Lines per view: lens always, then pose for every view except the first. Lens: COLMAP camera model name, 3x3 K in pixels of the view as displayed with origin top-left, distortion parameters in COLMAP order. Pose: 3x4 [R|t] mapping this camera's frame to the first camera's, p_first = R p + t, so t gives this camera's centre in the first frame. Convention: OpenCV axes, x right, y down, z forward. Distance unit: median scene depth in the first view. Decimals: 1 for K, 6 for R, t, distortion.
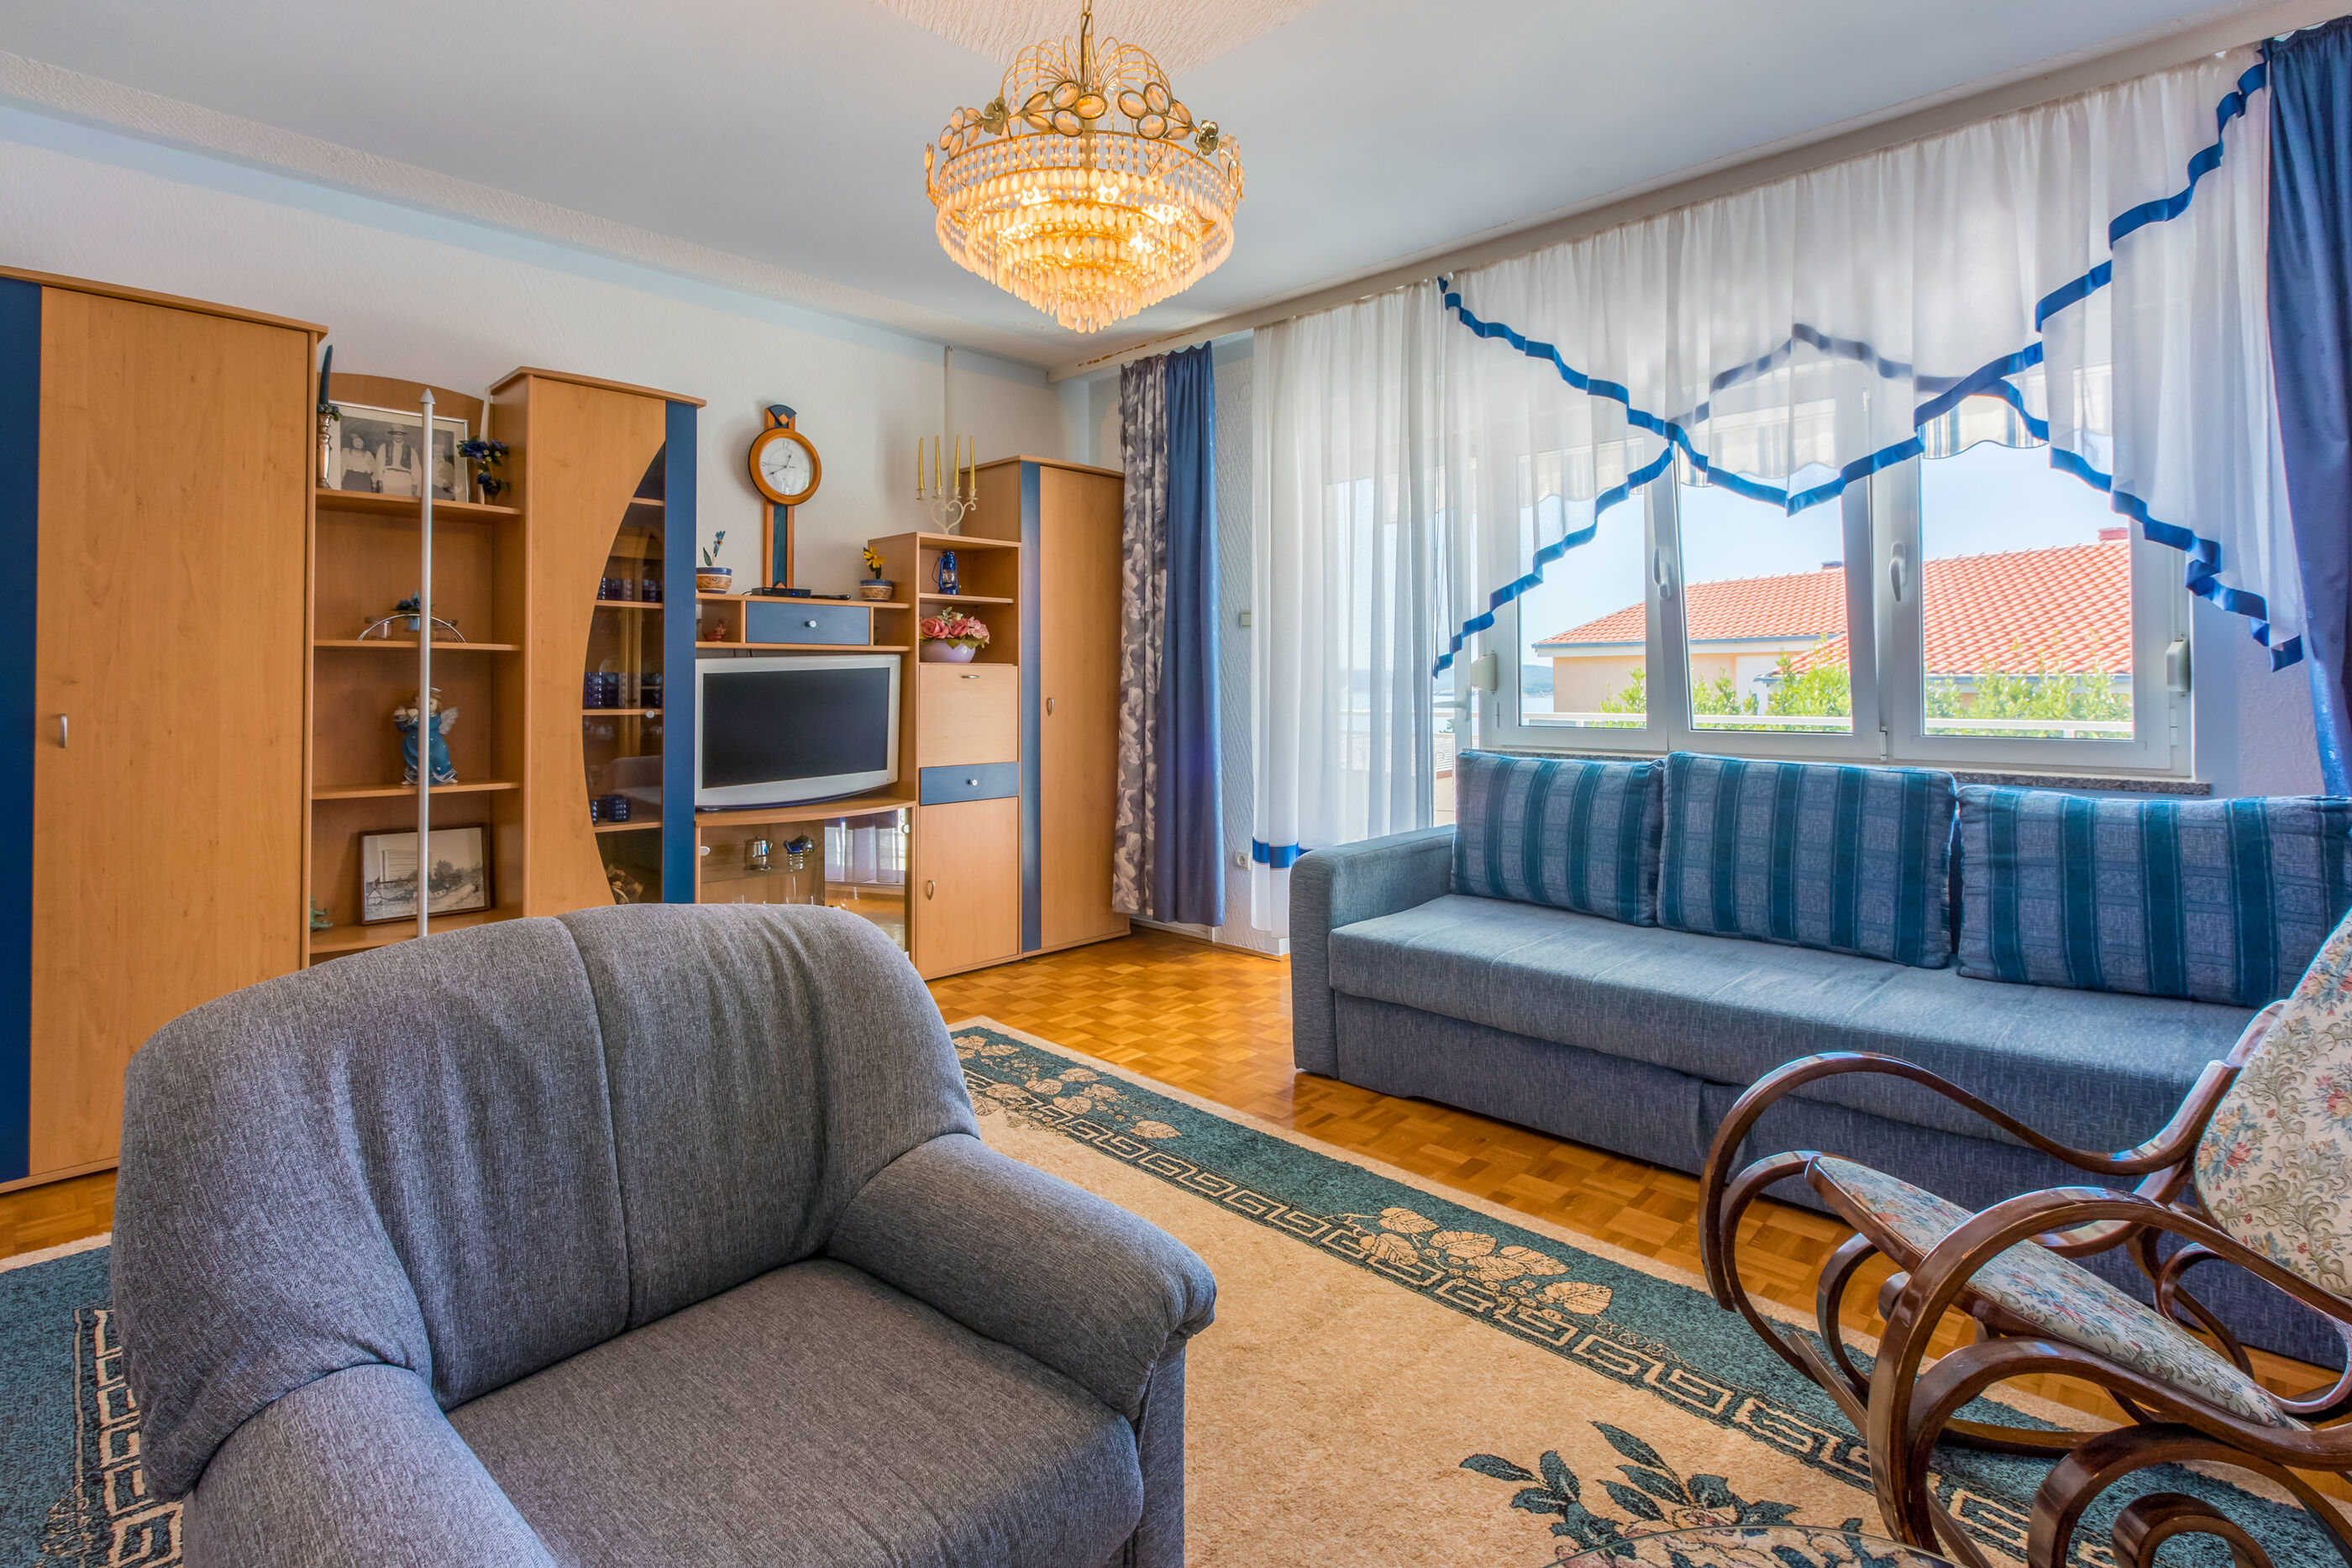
lens RADIAL K [[1104.0, 0, 1177.2], [0, 1104.0, 663.2], [0, 0, 1]] dist [-0.000345, 0.000433]
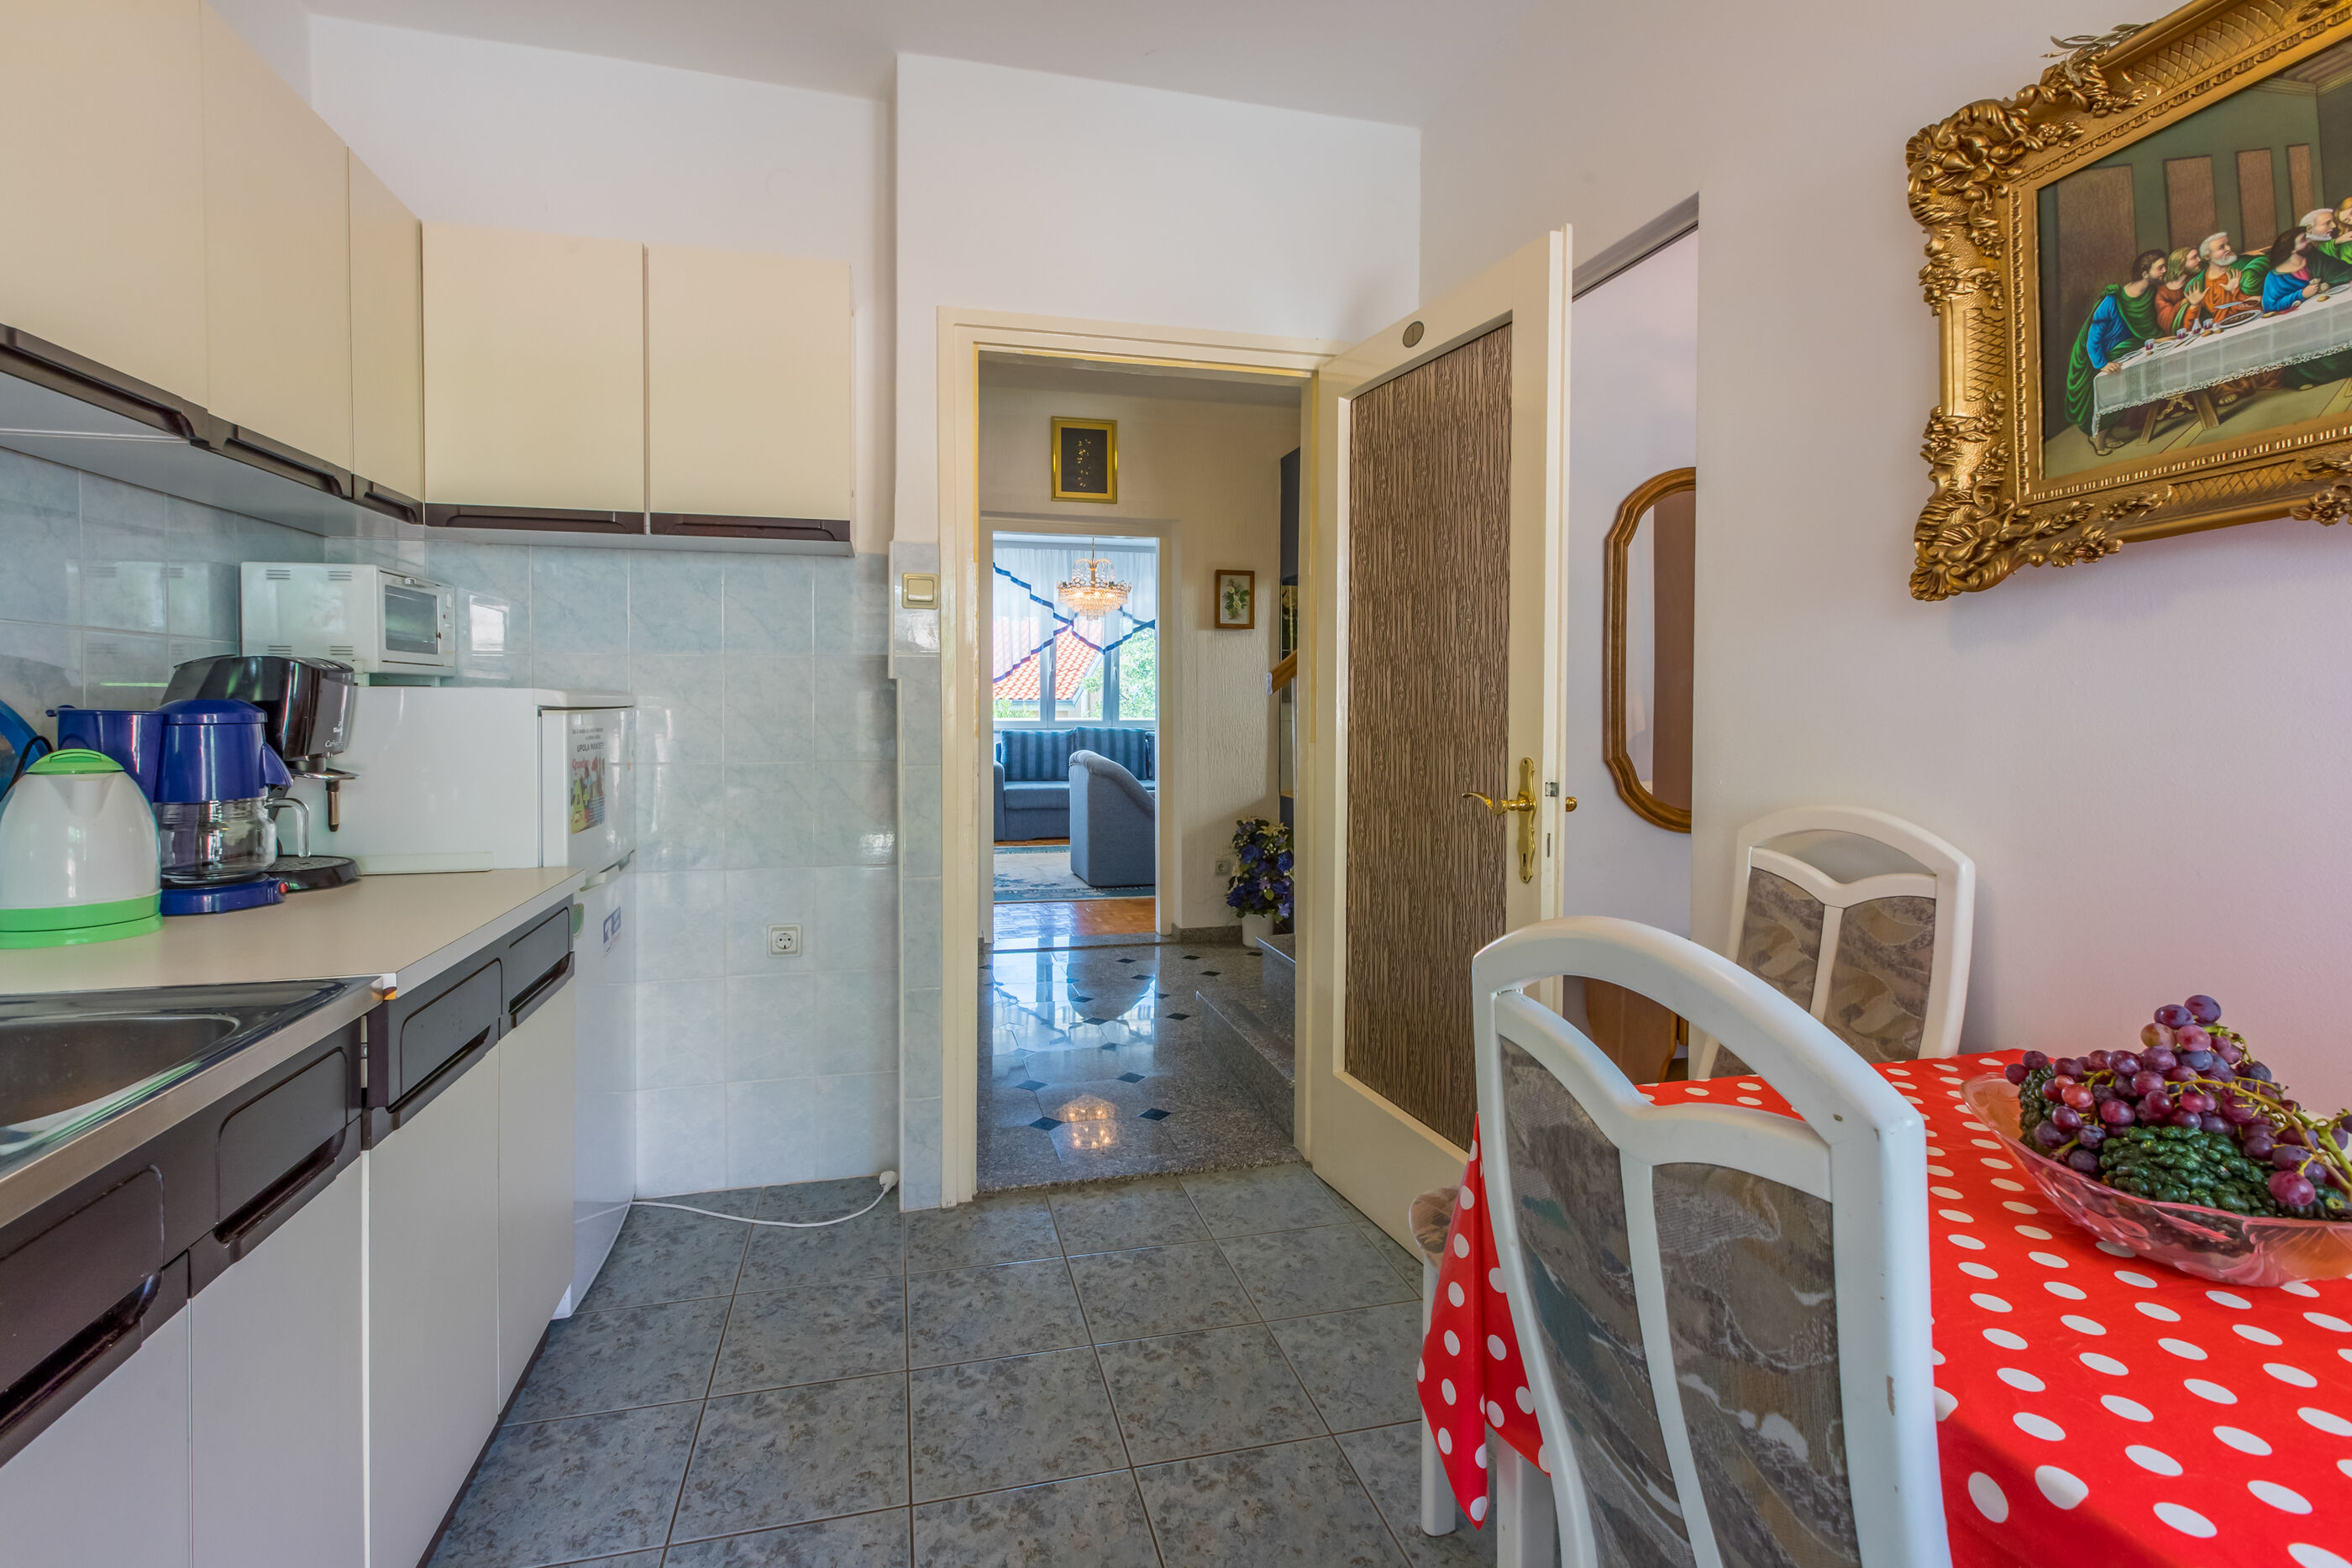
lens RADIAL K [[1066.5, 0, 1170.9], [0, 1066.5, 714.4], [0, 0, 1]] dist [0.001126, 0.000206]
pose [[0.529906, -0.004406, 0.848045, -2.088248], [-0.021291, 0.999602, 0.018497, -0.016615], [-0.847789, -0.027857, 0.529602, -0.895402]]
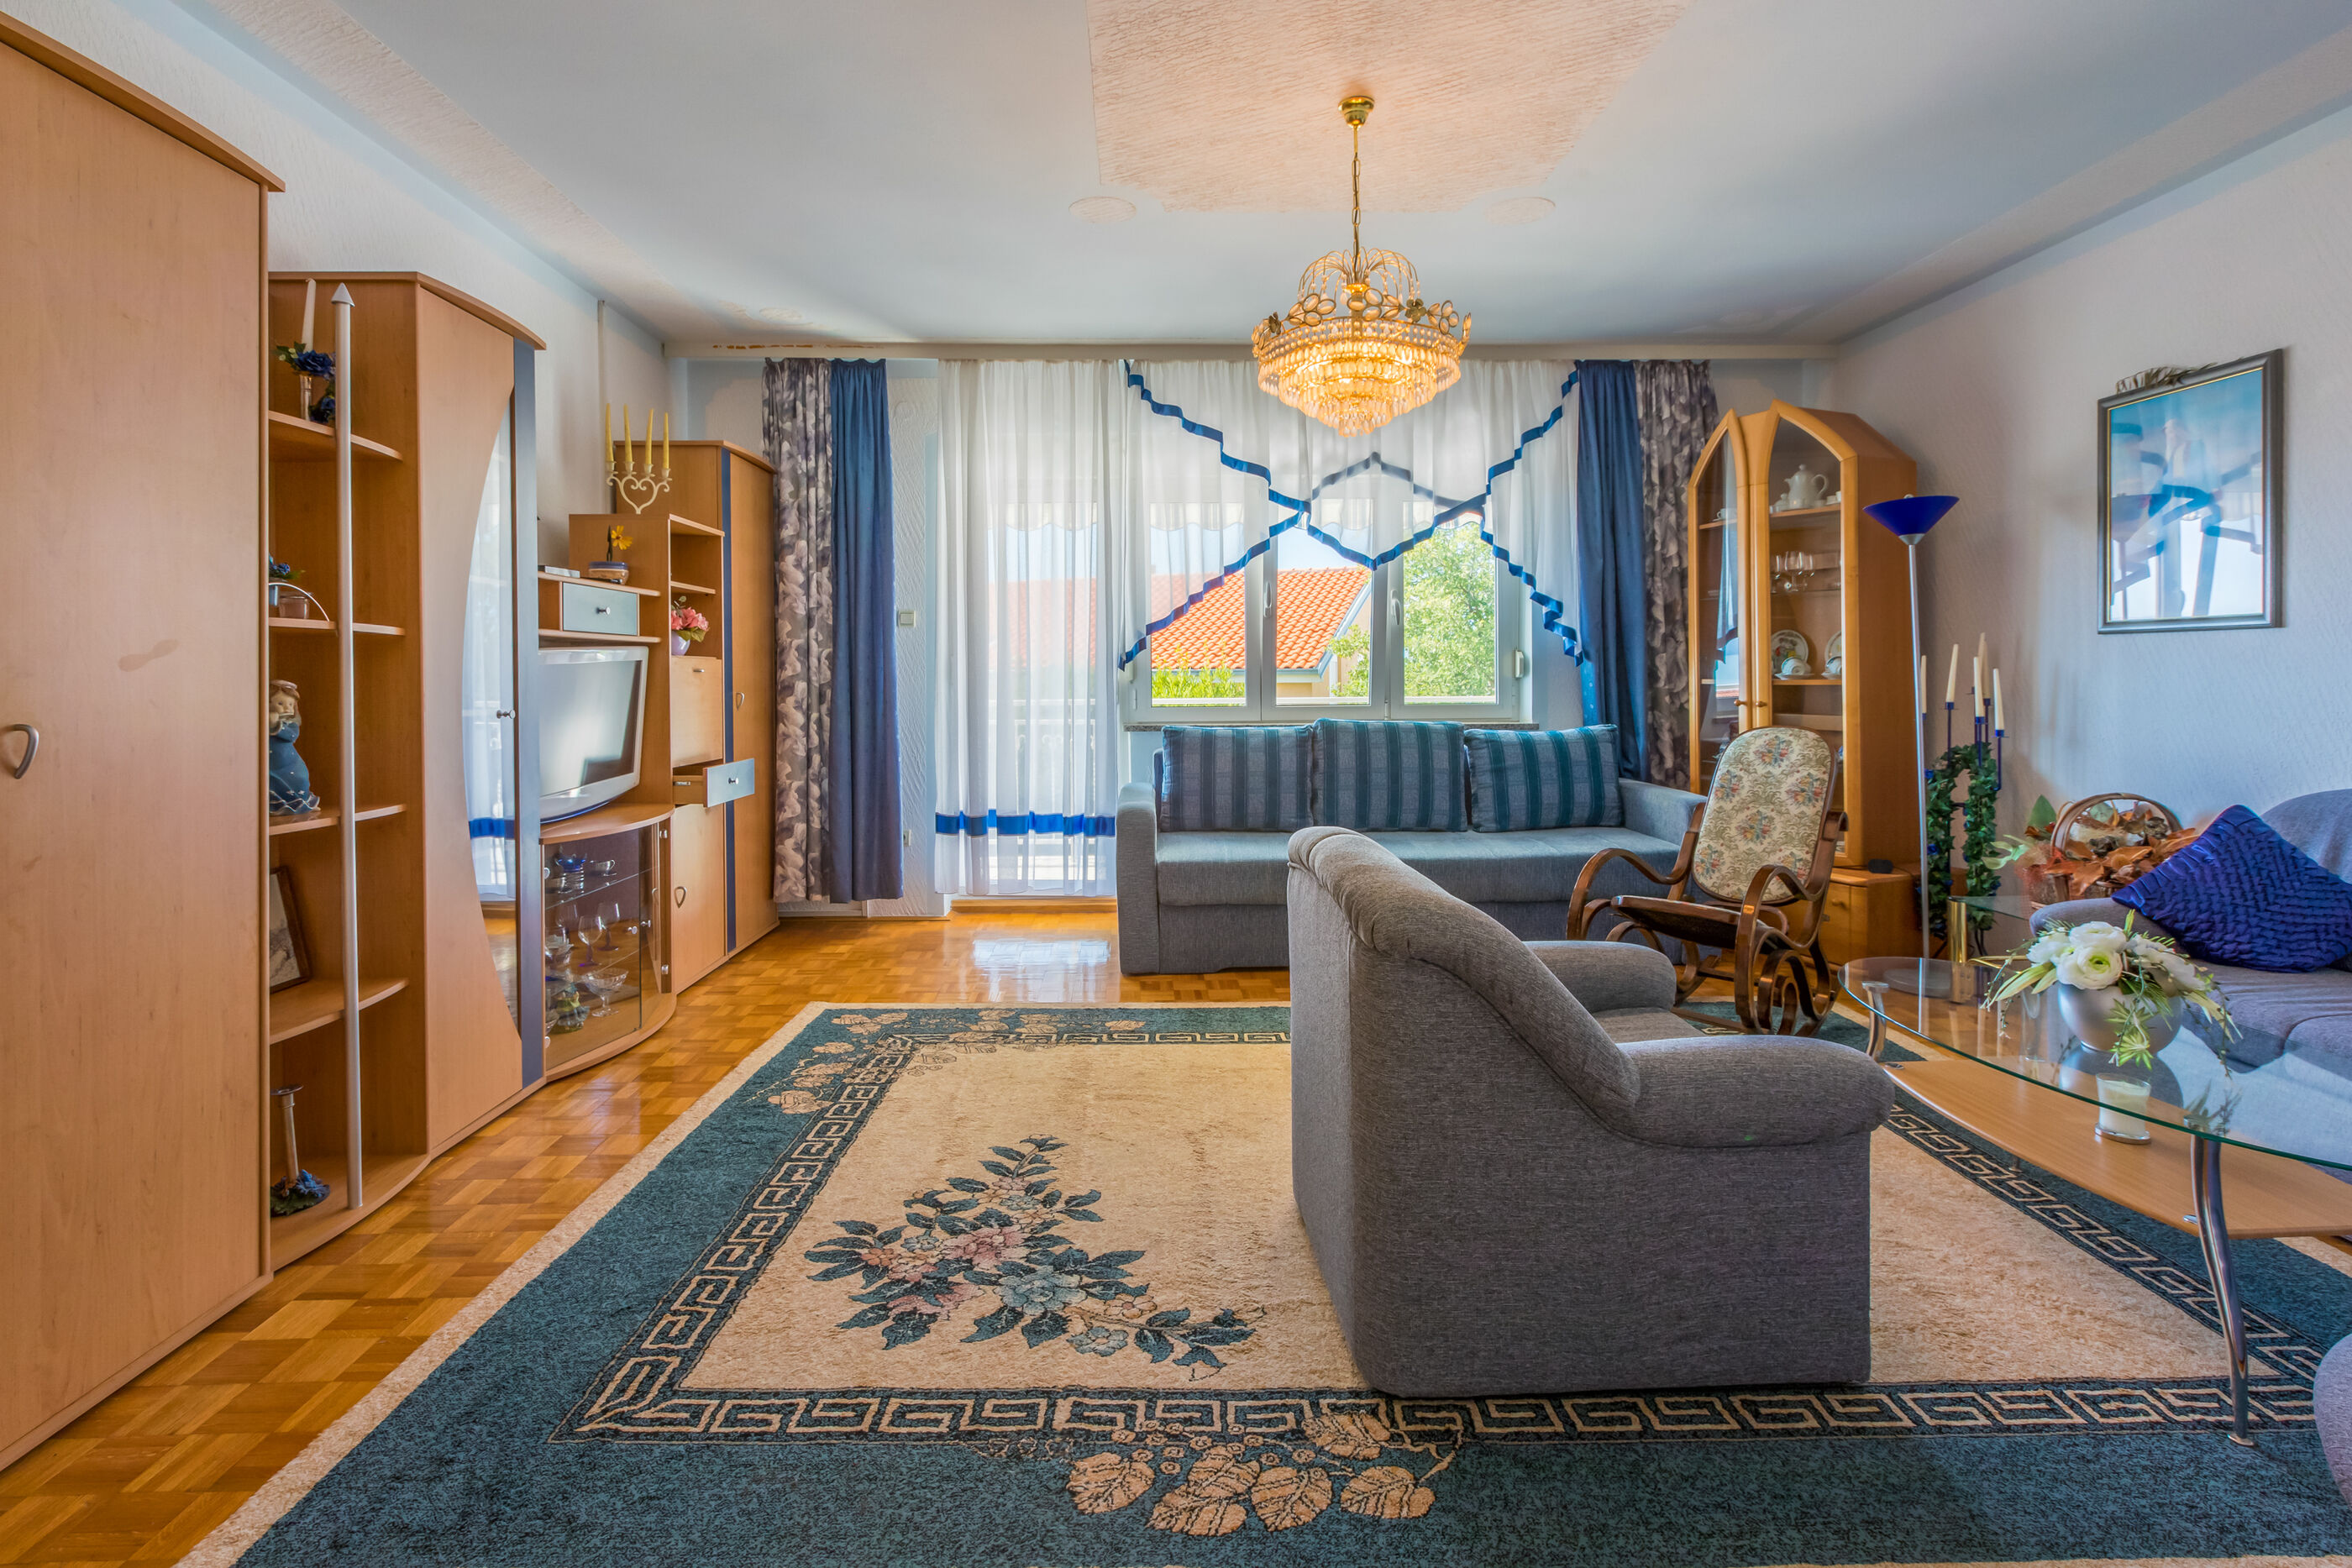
lens RADIAL K [[1080.8, 0, 1169.3], [0, 1080.8, 685.6], [0, 0, 1]] dist [0.001495, 0.000353]
pose [[0.711172, -0.009308, 0.702956, -0.781260], [-0.007186, 0.999764, 0.020508, 0.004892], [-0.702981, -0.019636, 0.710937, 0.076263]]
